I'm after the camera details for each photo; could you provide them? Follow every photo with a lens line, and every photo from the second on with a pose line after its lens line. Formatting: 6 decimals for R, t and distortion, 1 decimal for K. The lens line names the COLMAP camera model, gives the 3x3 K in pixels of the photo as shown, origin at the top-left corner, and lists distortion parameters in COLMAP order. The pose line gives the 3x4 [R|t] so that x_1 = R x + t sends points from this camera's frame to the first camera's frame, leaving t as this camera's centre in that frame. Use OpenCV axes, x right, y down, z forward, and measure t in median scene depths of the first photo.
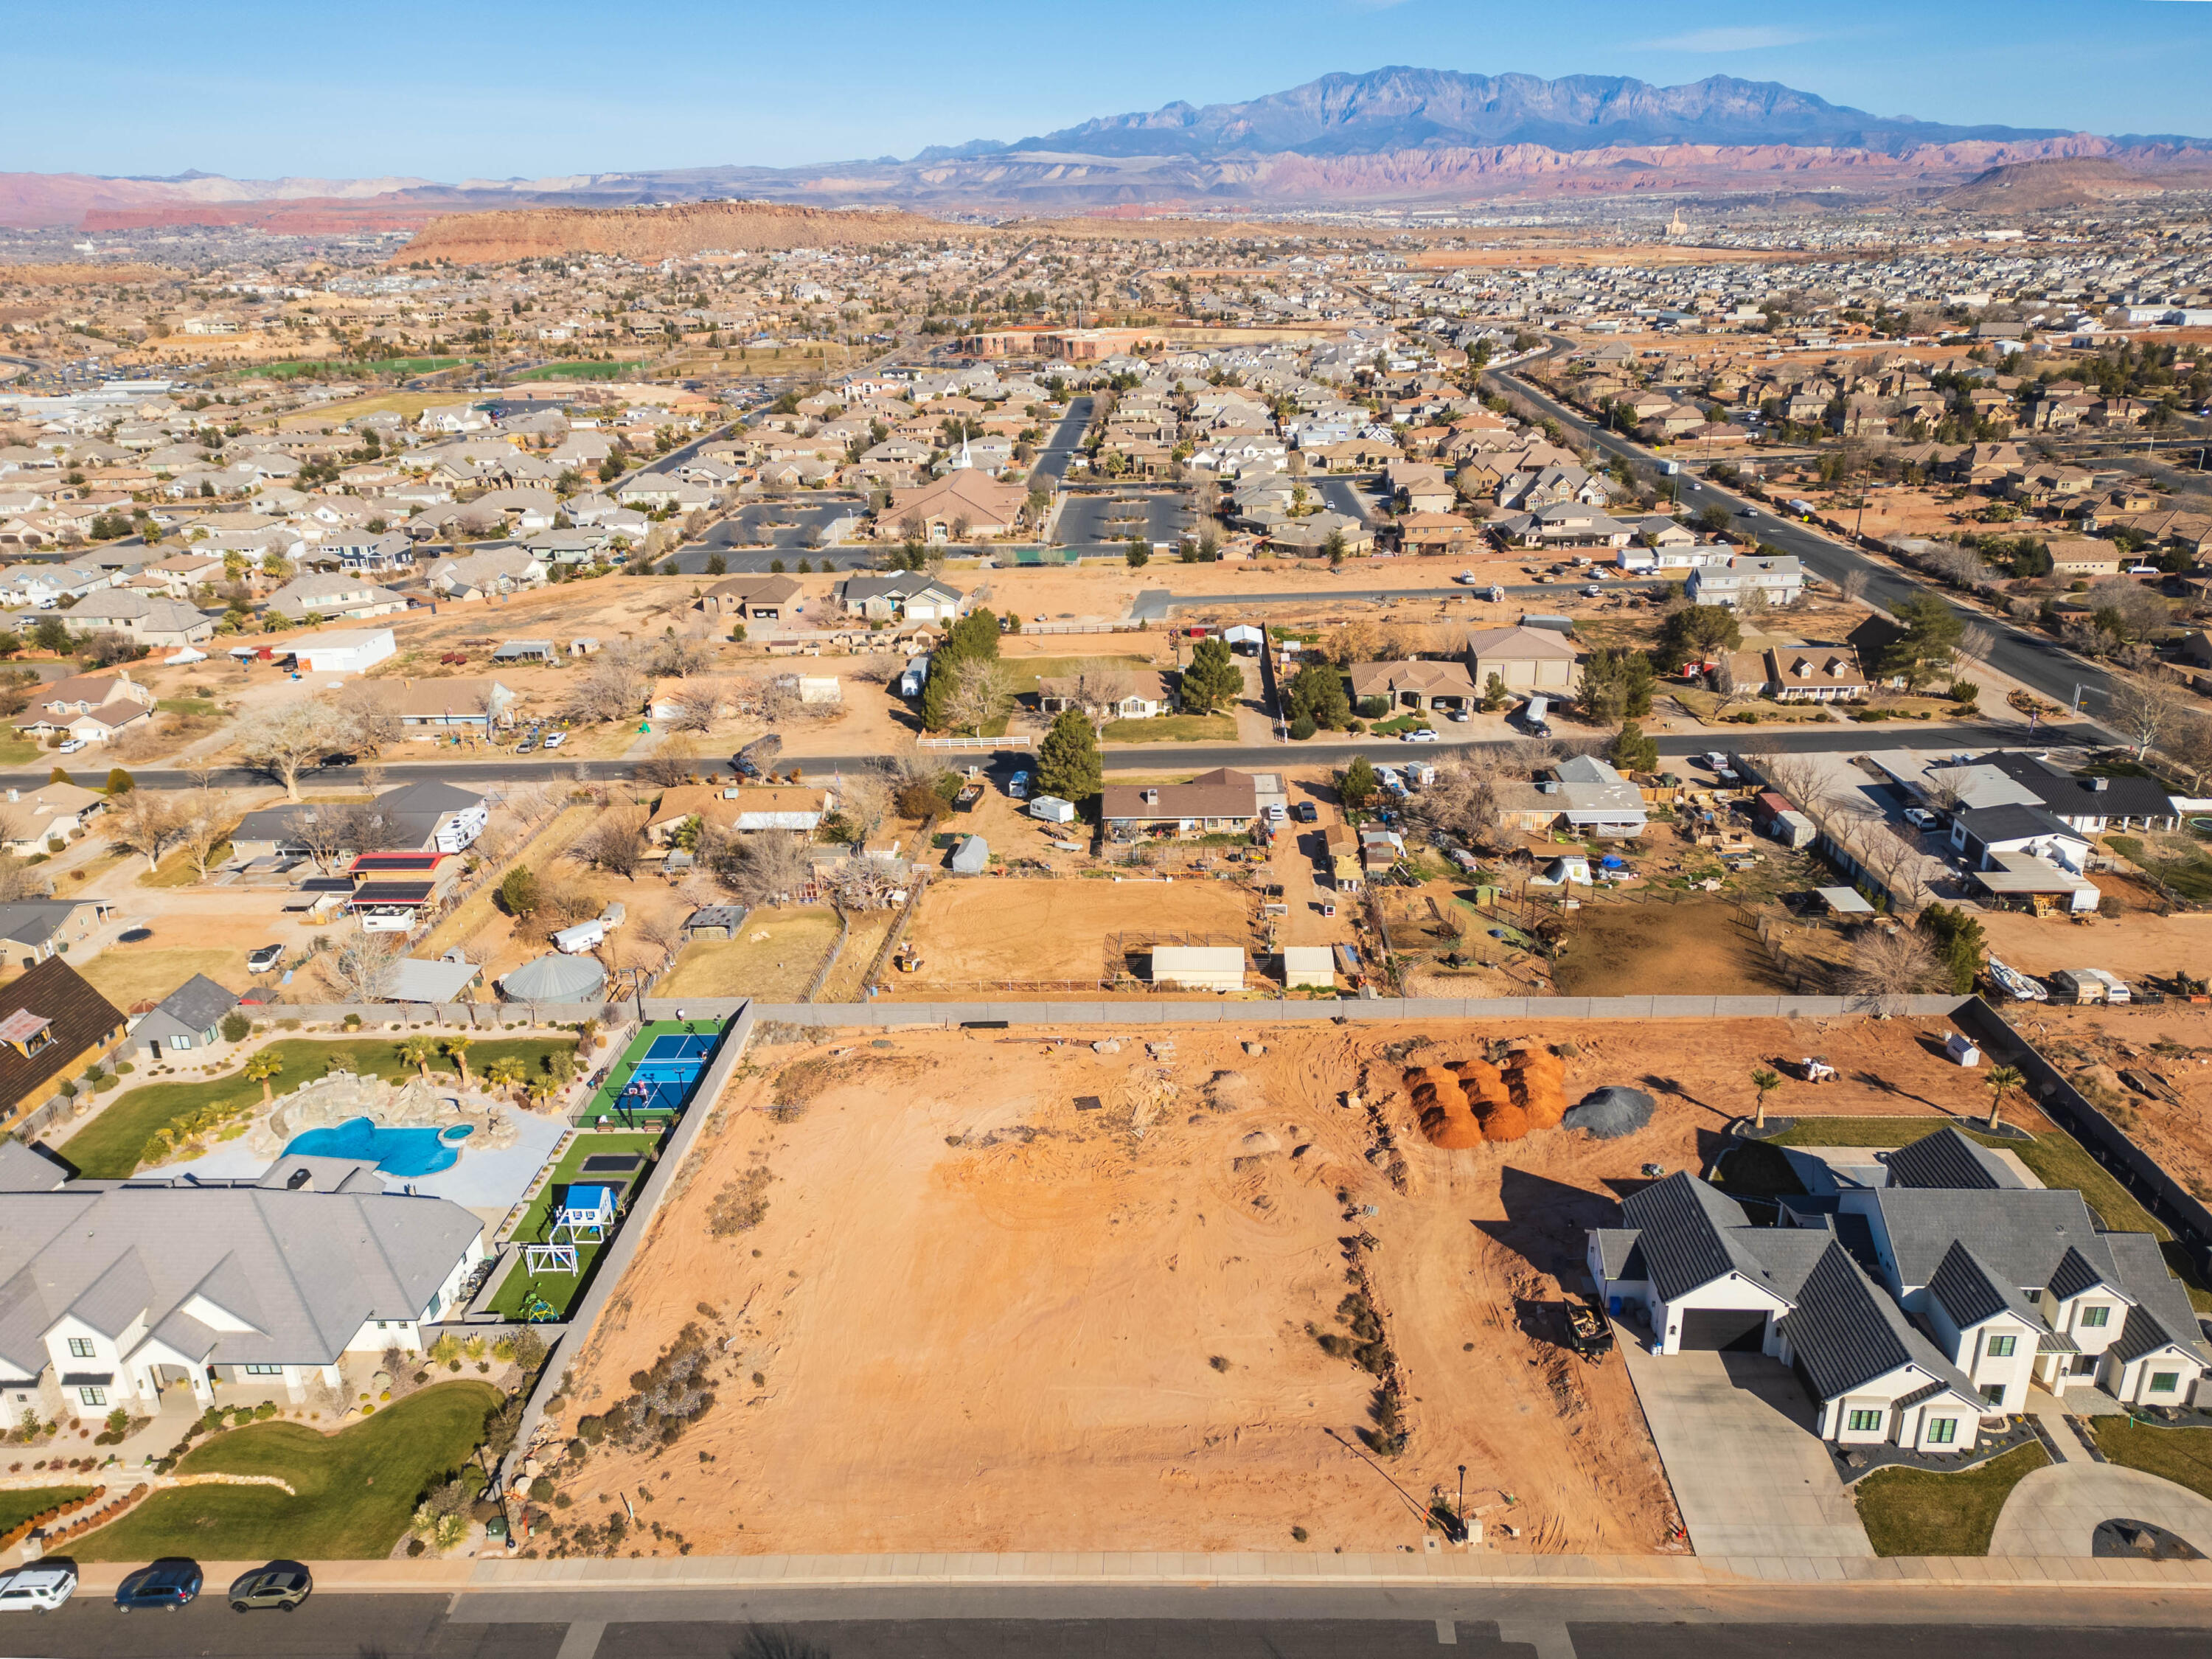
lens RADIAL K [[1541.4, 0, 1111.7], [0, 1541.4, 824.7], [0, 0, 1]] dist [0.100280, -0.099171]
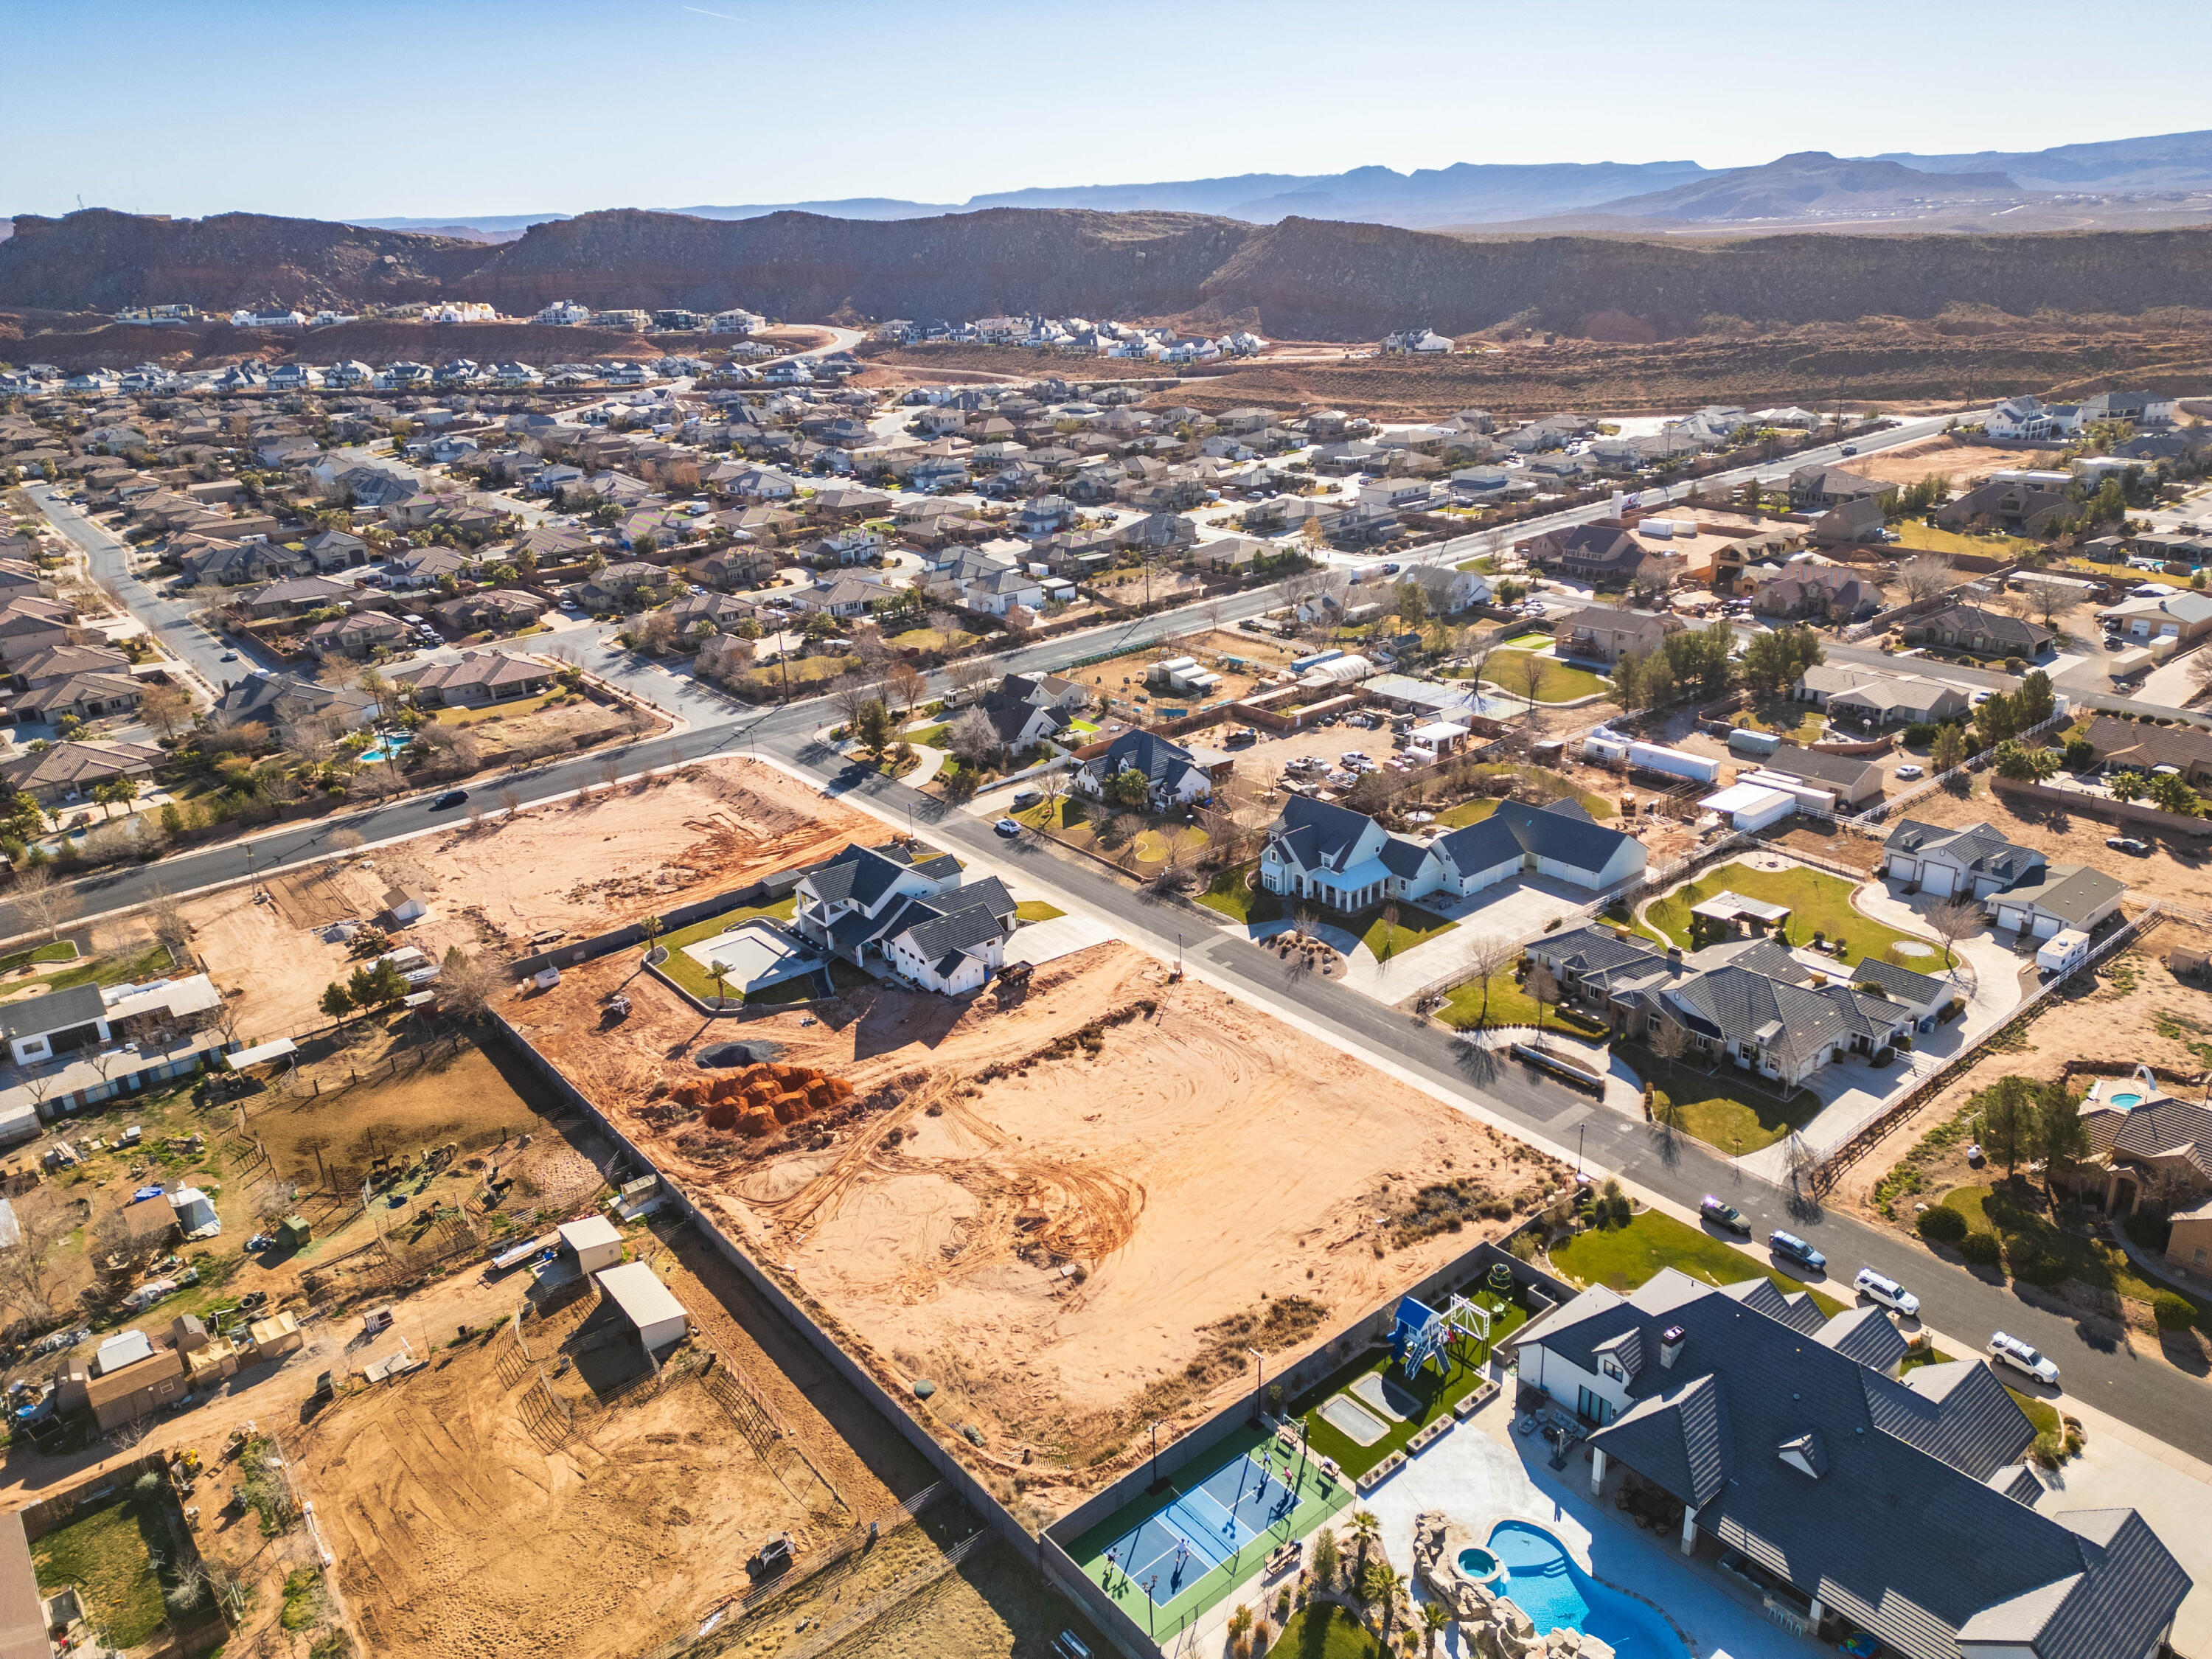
lens RADIAL K [[1541.4, 0, 1111.7], [0, 1541.4, 824.7], [0, 0, 1]] dist [0.100280, -0.099171]
pose [[-0.666792, -0.214378, 0.713744, -0.539643], [0.322114, 0.780744, 0.535427, -0.391346], [-0.672035, 0.586925, -0.451540, 0.883030]]
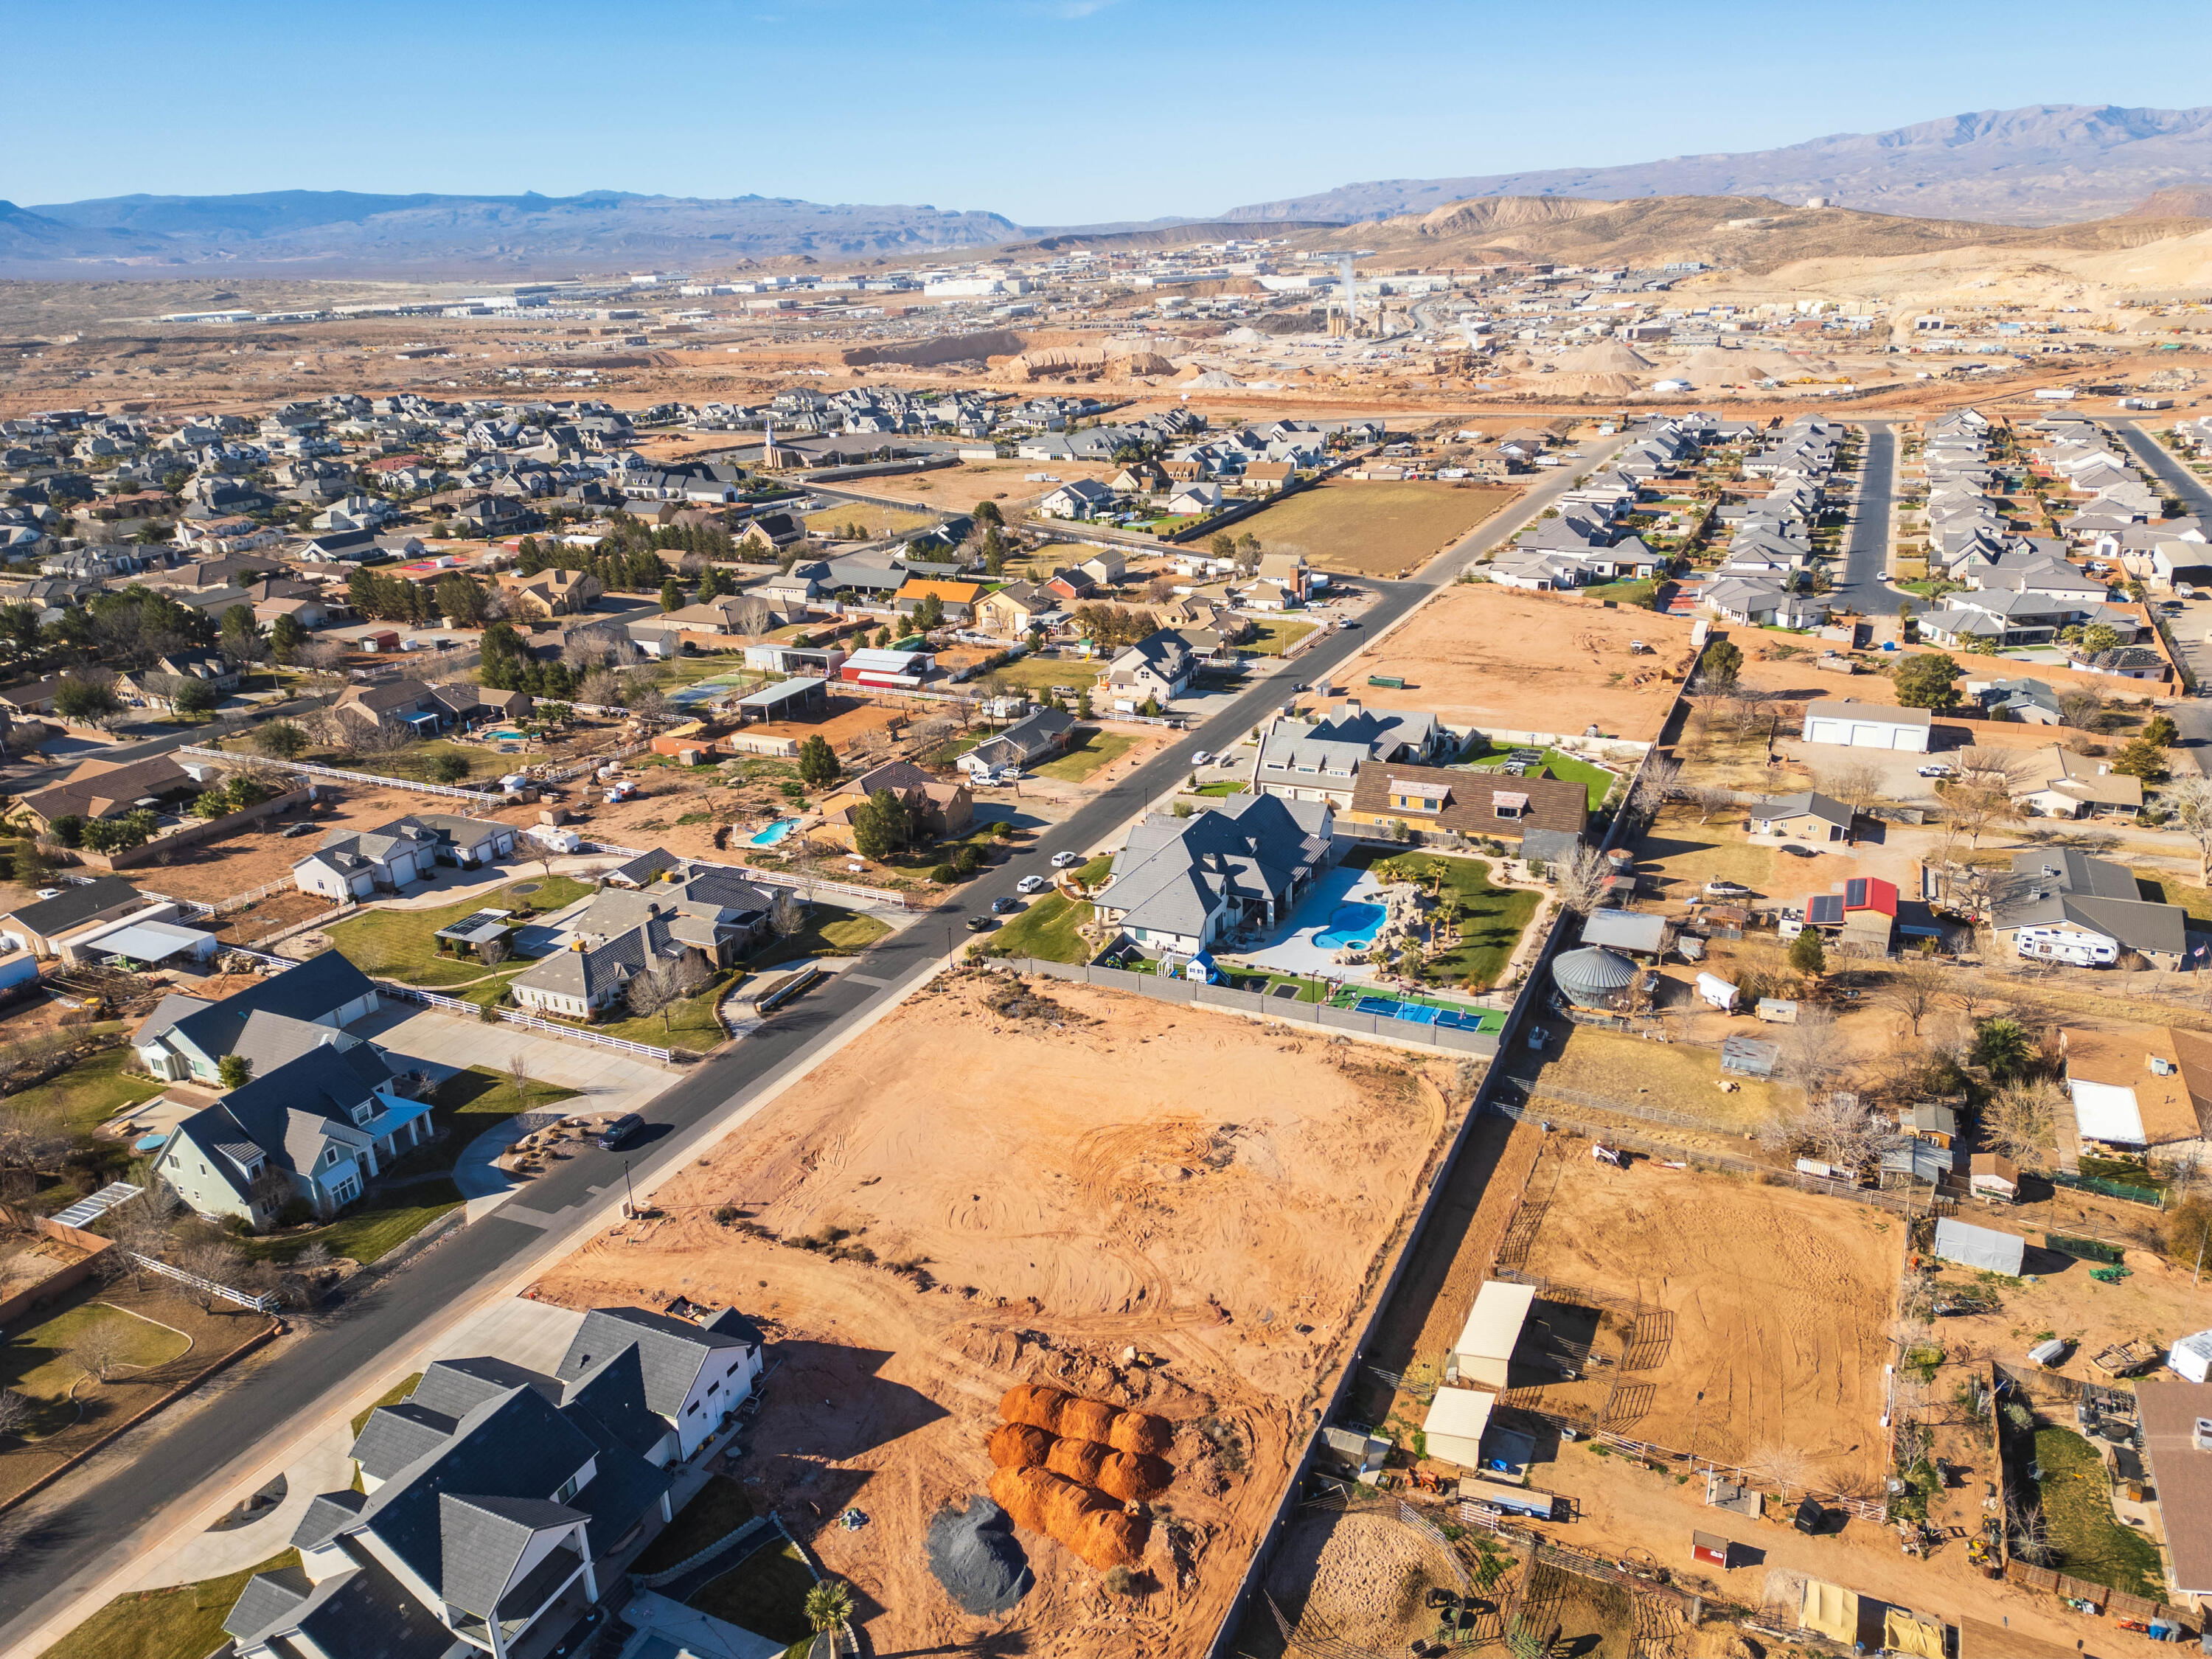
lens RADIAL K [[1541.4, 0, 1111.7], [0, 1541.4, 824.7], [0, 0, 1]] dist [0.100280, -0.099171]
pose [[-0.385918, 0.355929, -0.851106, 0.573928], [-0.293619, 0.827211, 0.479072, -0.349652], [0.874560, 0.434783, -0.214729, 0.744471]]
